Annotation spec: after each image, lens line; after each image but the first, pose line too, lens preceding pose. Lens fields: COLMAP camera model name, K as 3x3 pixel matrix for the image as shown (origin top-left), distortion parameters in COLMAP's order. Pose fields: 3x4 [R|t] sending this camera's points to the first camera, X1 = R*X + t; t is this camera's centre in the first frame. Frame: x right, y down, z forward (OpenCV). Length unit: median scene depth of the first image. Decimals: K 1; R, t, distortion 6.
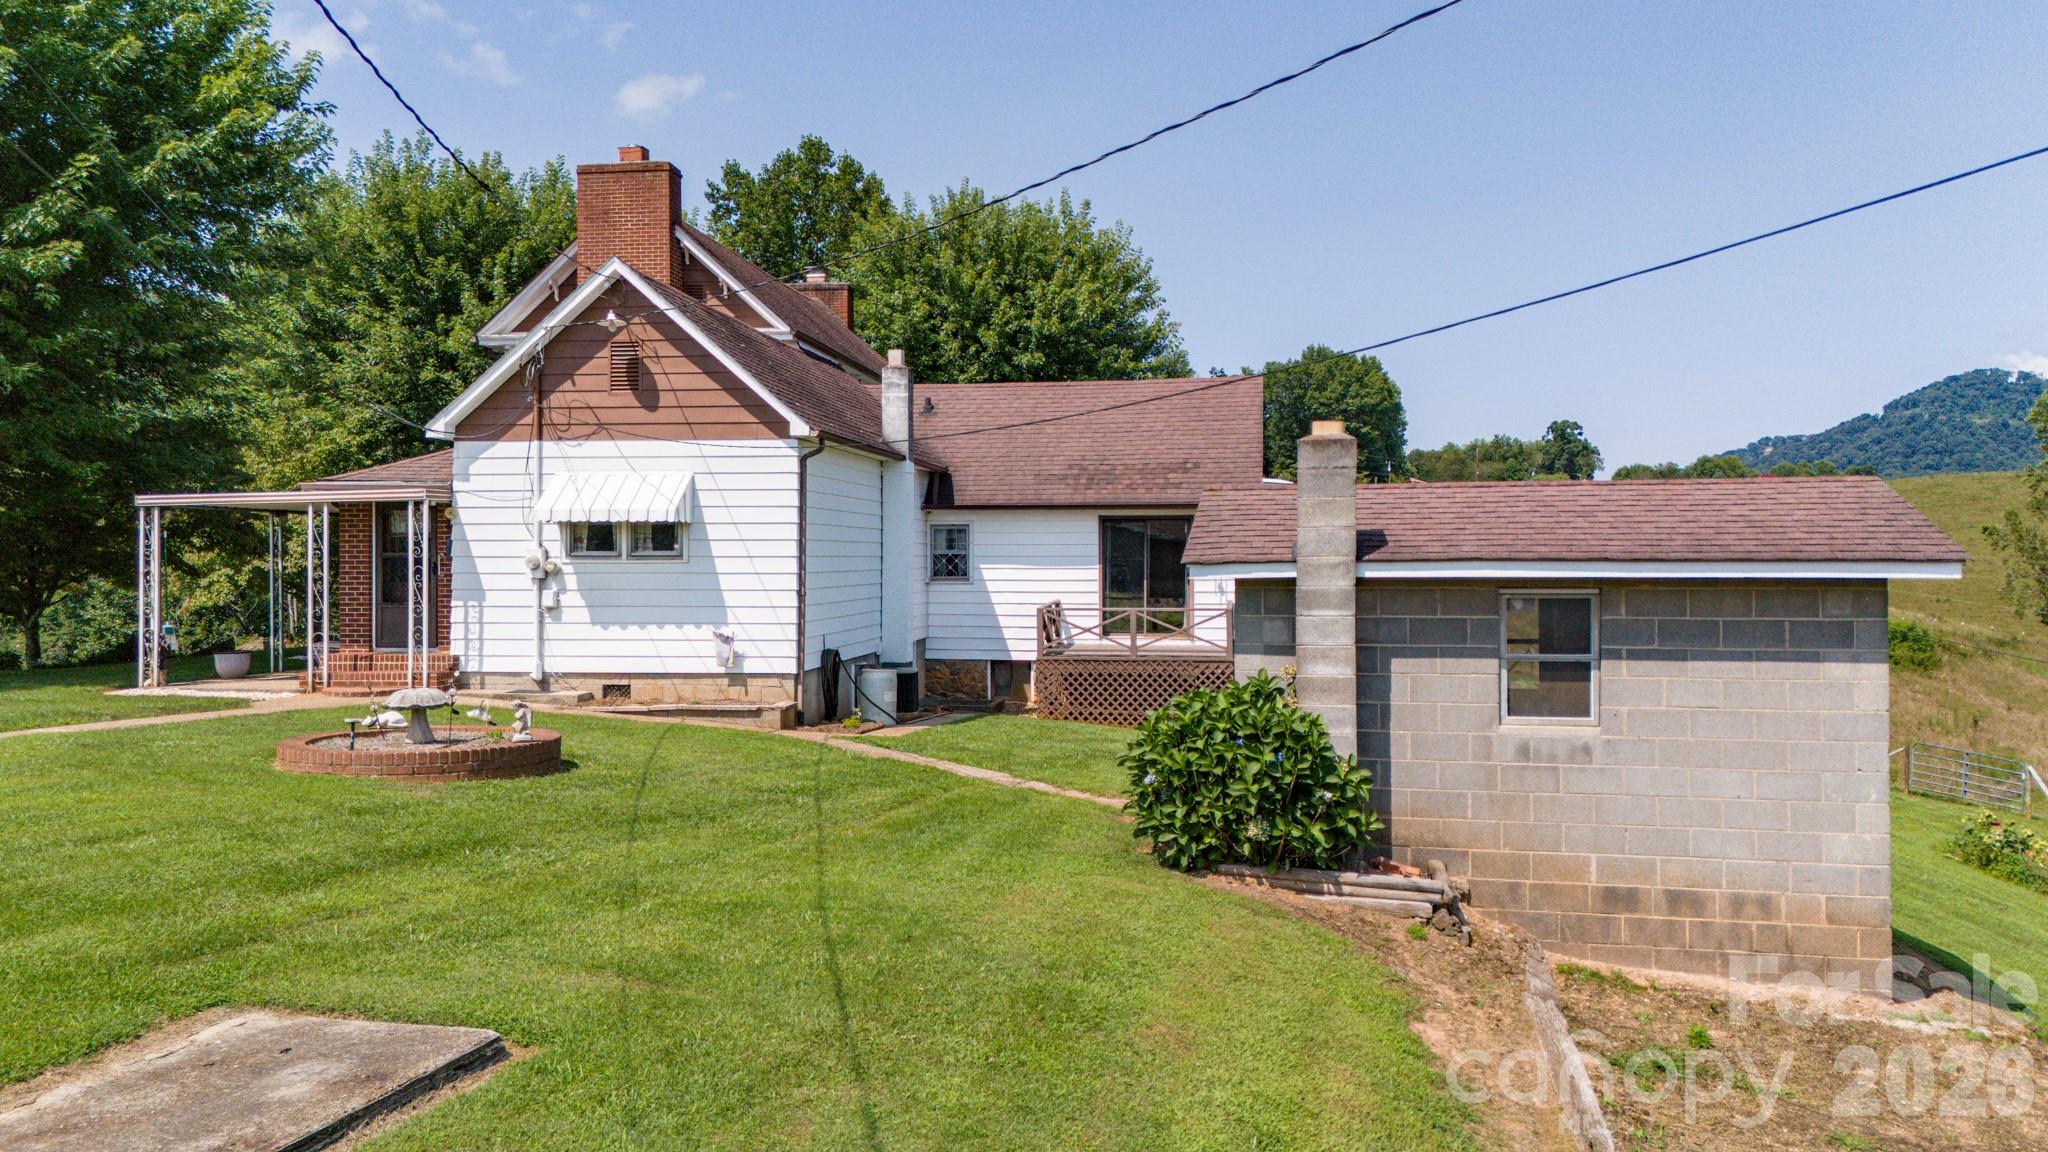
lens RADIAL K [[1548.2, 0, 1024.0], [0, 1548.2, 576.0], [0, 0, 1]] dist [0.082521, -0.083467]
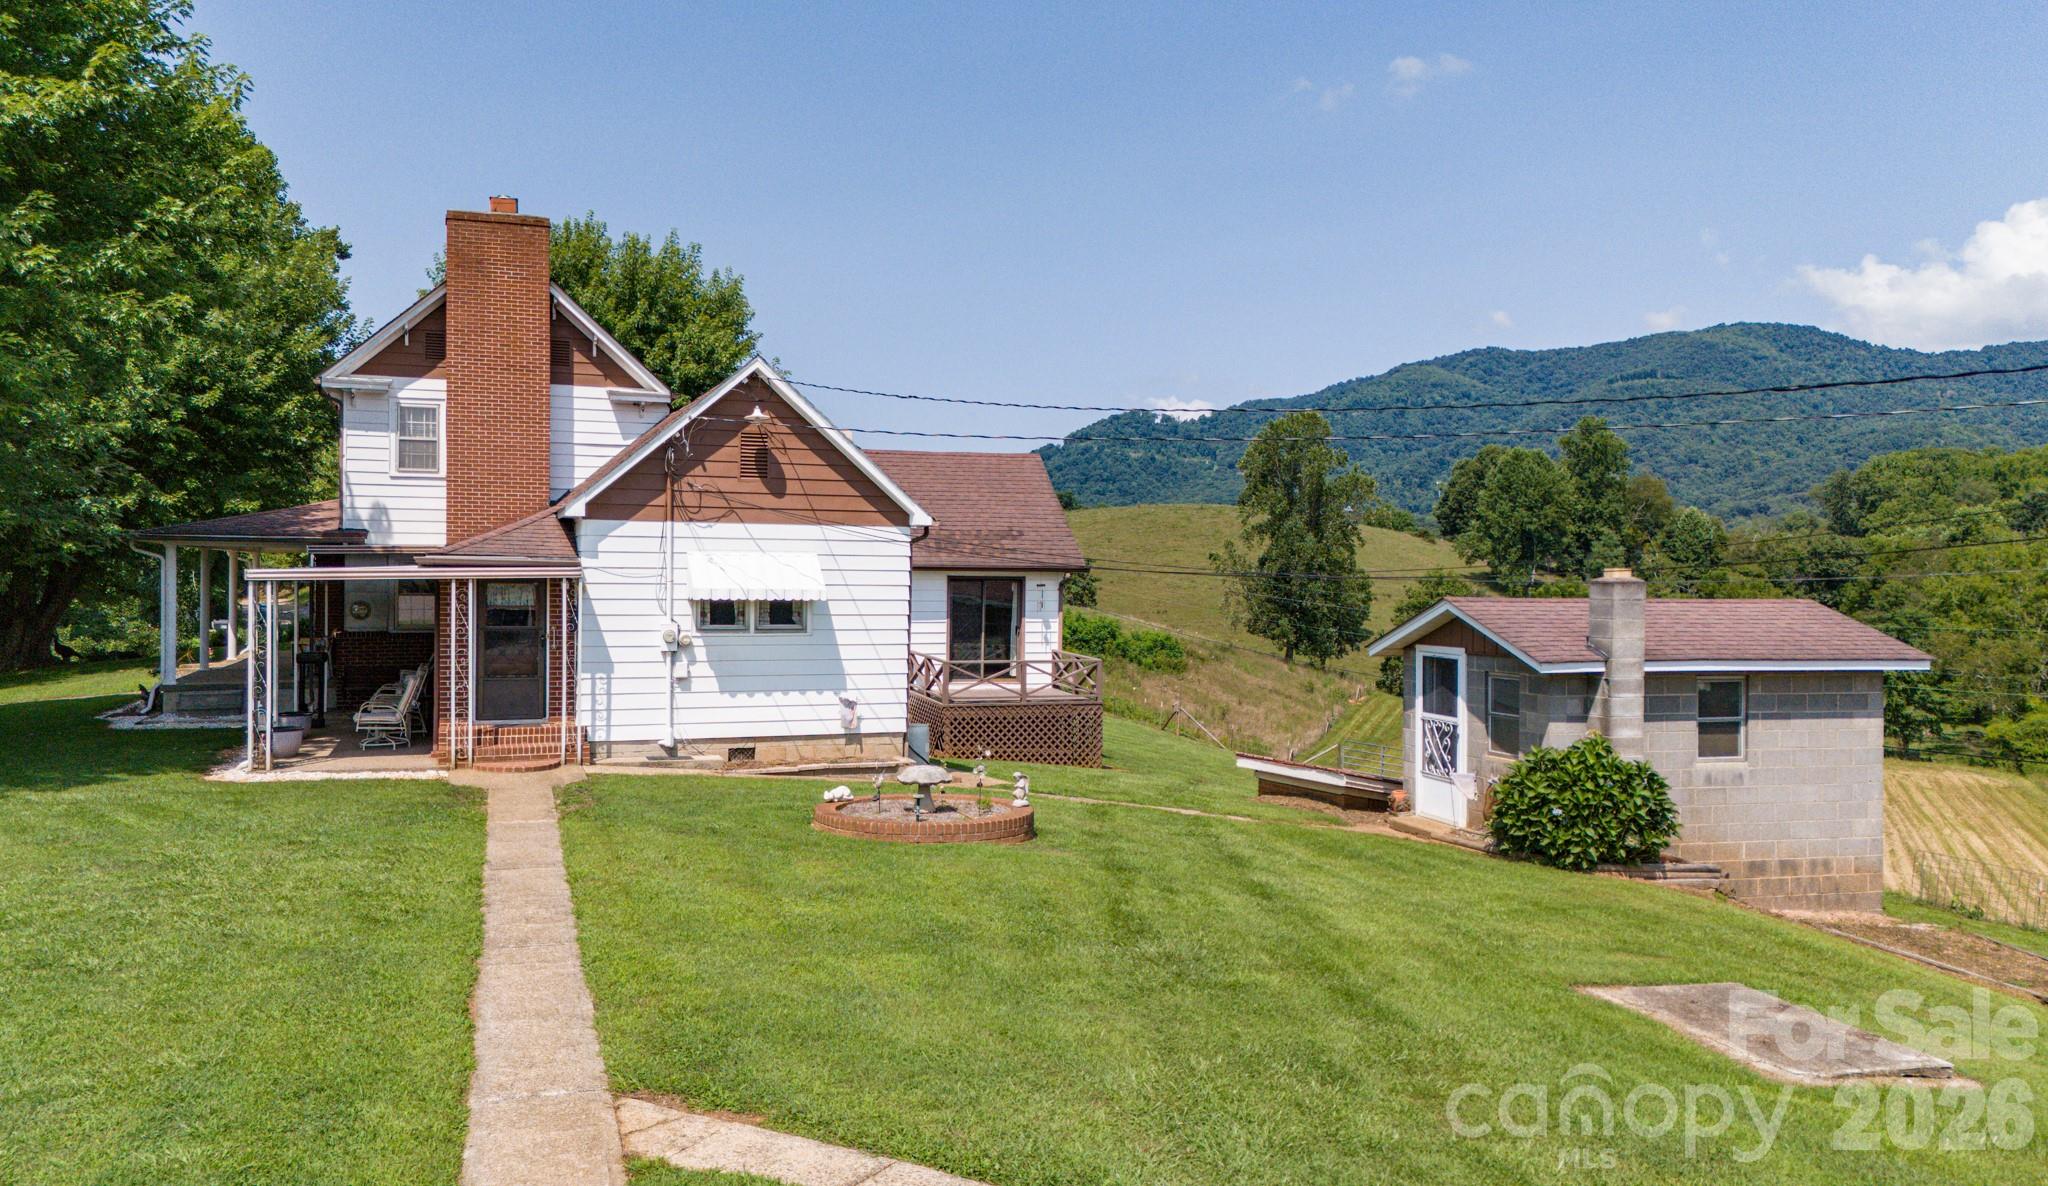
lens RADIAL K [[1566.0, 0, 1024.0], [0, 1566.0, 593.0], [0, 0, 1]] dist [0.109252, -0.097376]
pose [[0.888132, 0.004104, 0.459570, -0.592442], [-0.007207, 0.999962, 0.004999, -0.045240], [-0.459532, -0.007752, 0.888128, -0.063522]]
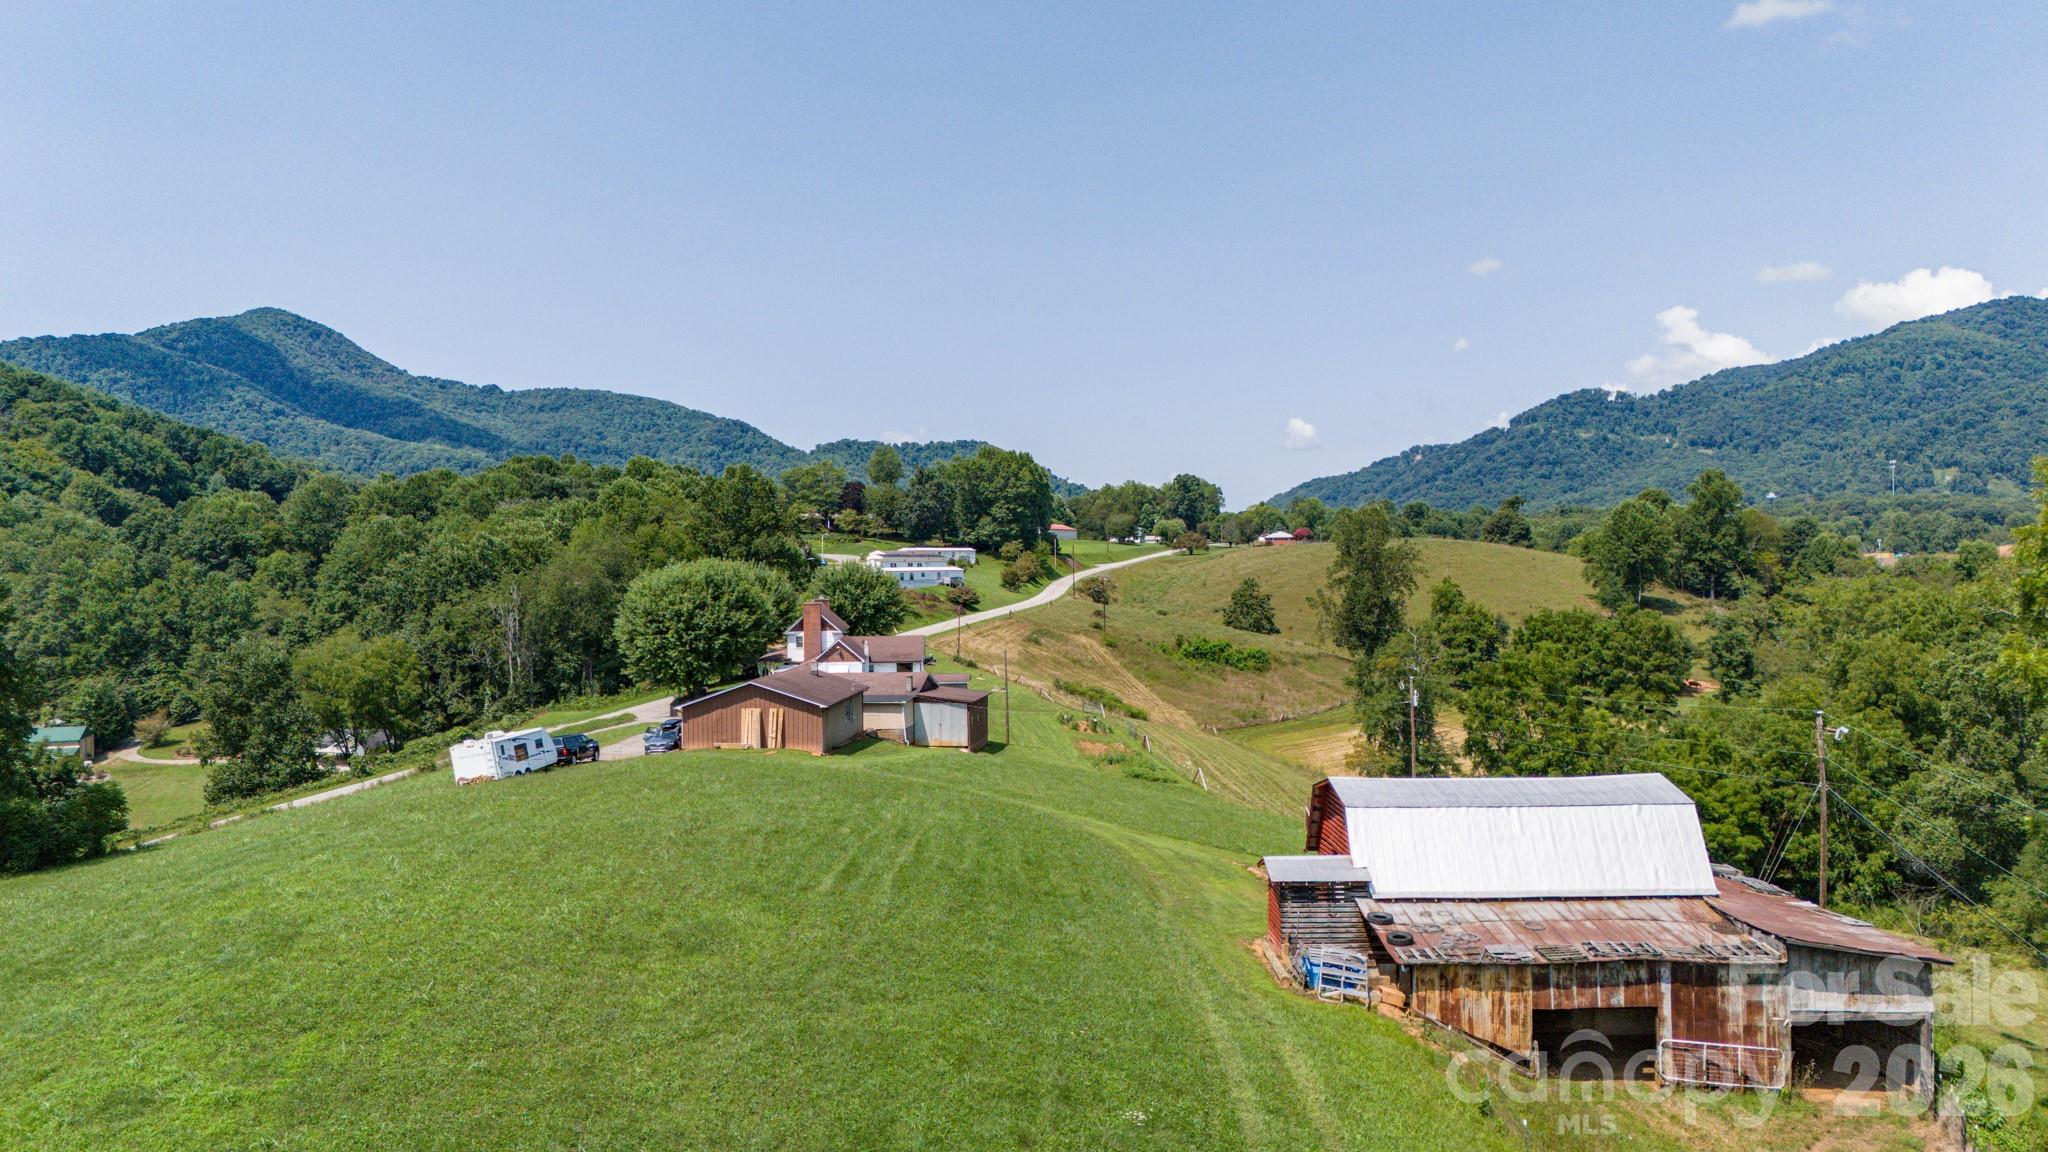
lens RADIAL K [[1581.1, 0, 1015.8], [0, 1581.1, 525.6], [0, 0, 1]] dist [0.049408, -0.003677]
pose [[0.983227, -0.007071, 0.182247, -0.811553], [0.012829, 0.999454, -0.030436, -0.508354], [-0.181932, 0.032264, 0.982782, -6.777451]]
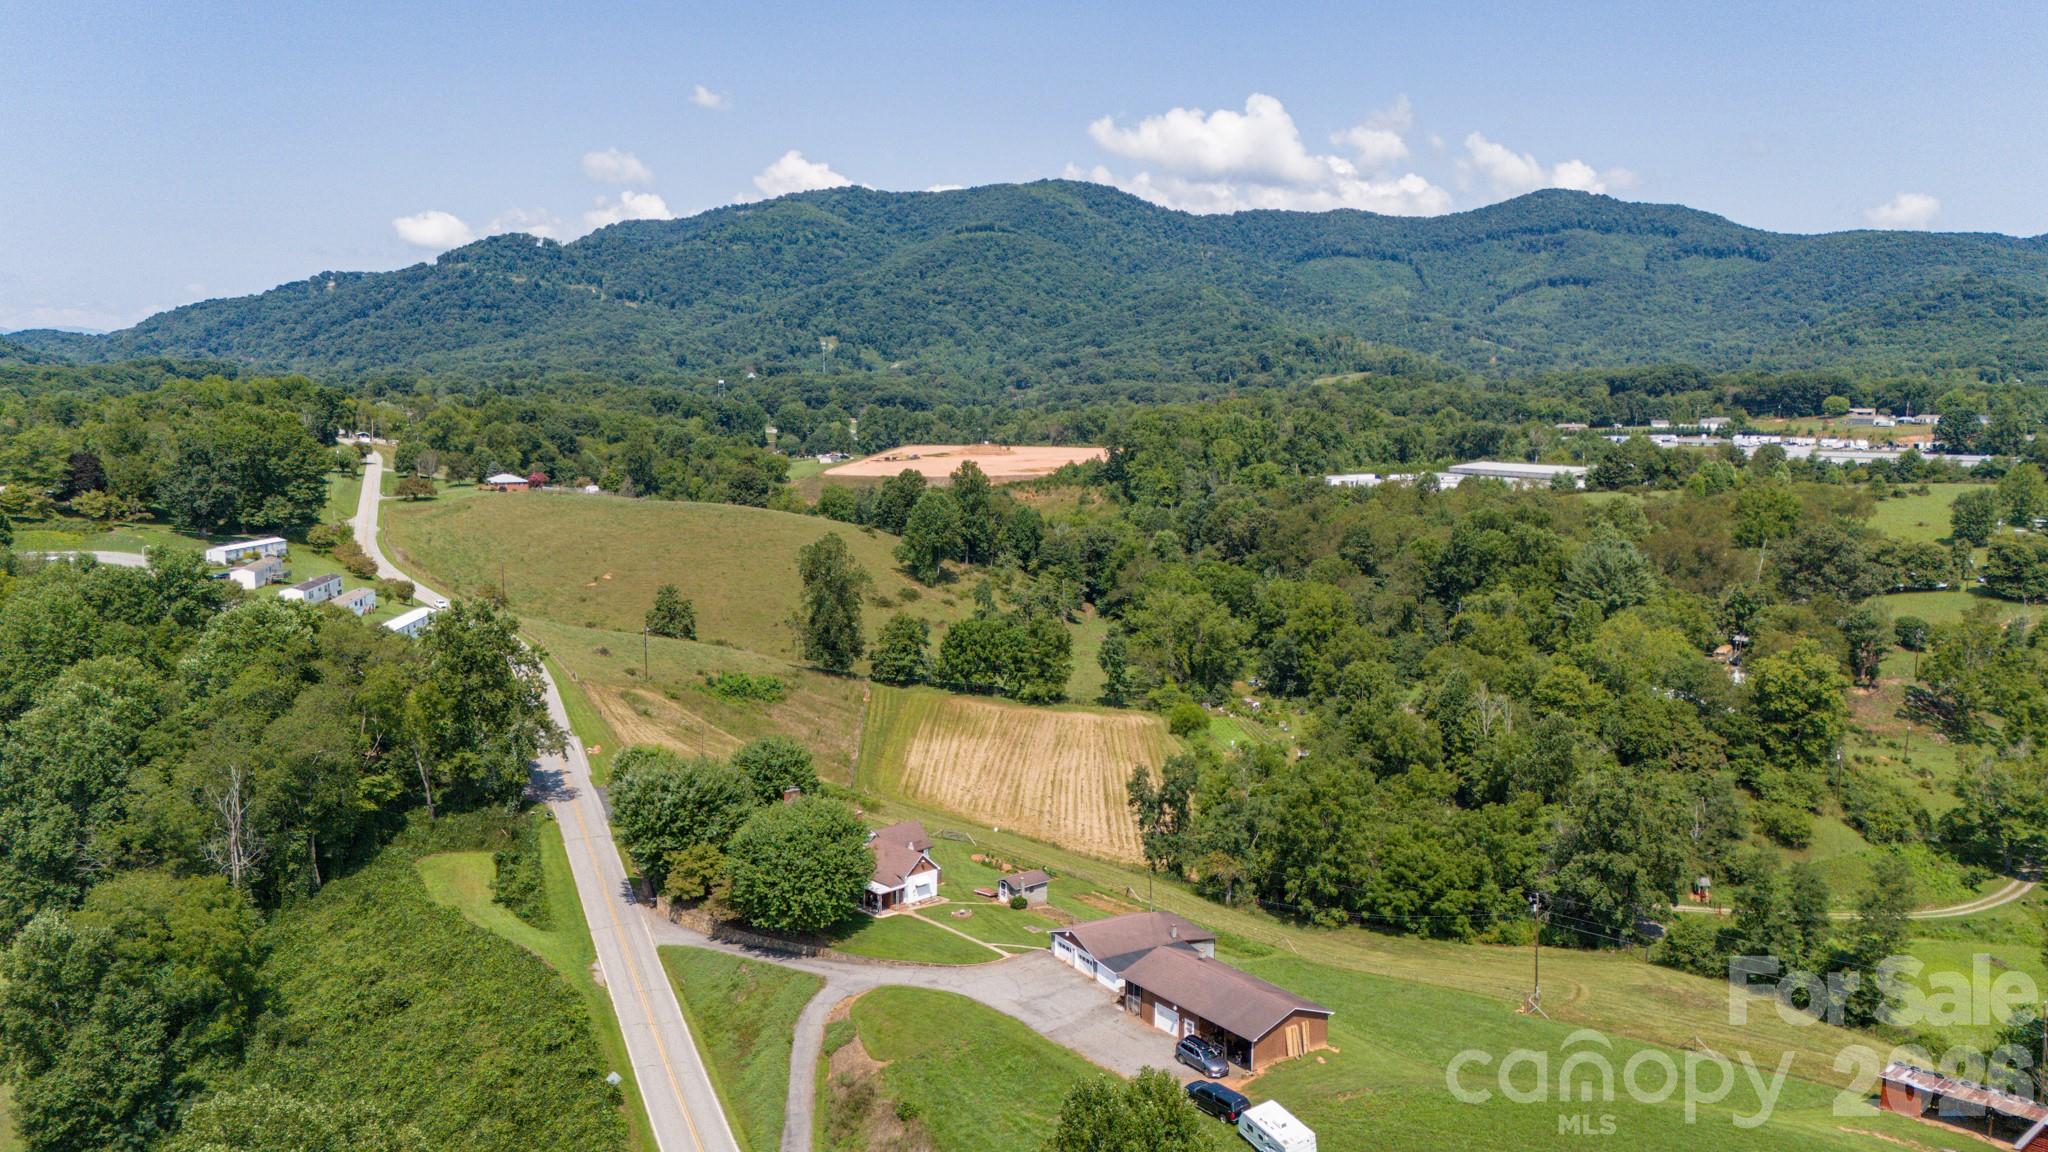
lens RADIAL K [[1520.5, 0, 1024.0], [0, 1520.5, 576.0], [0, 0, 1]] dist [0.067848, -0.057746]
pose [[0.640374, -0.089074, 0.762881, -6.211879], [-0.005883, 0.992655, 0.120840, -2.755725], [-0.768041, -0.081871, 0.635146, -4.678764]]
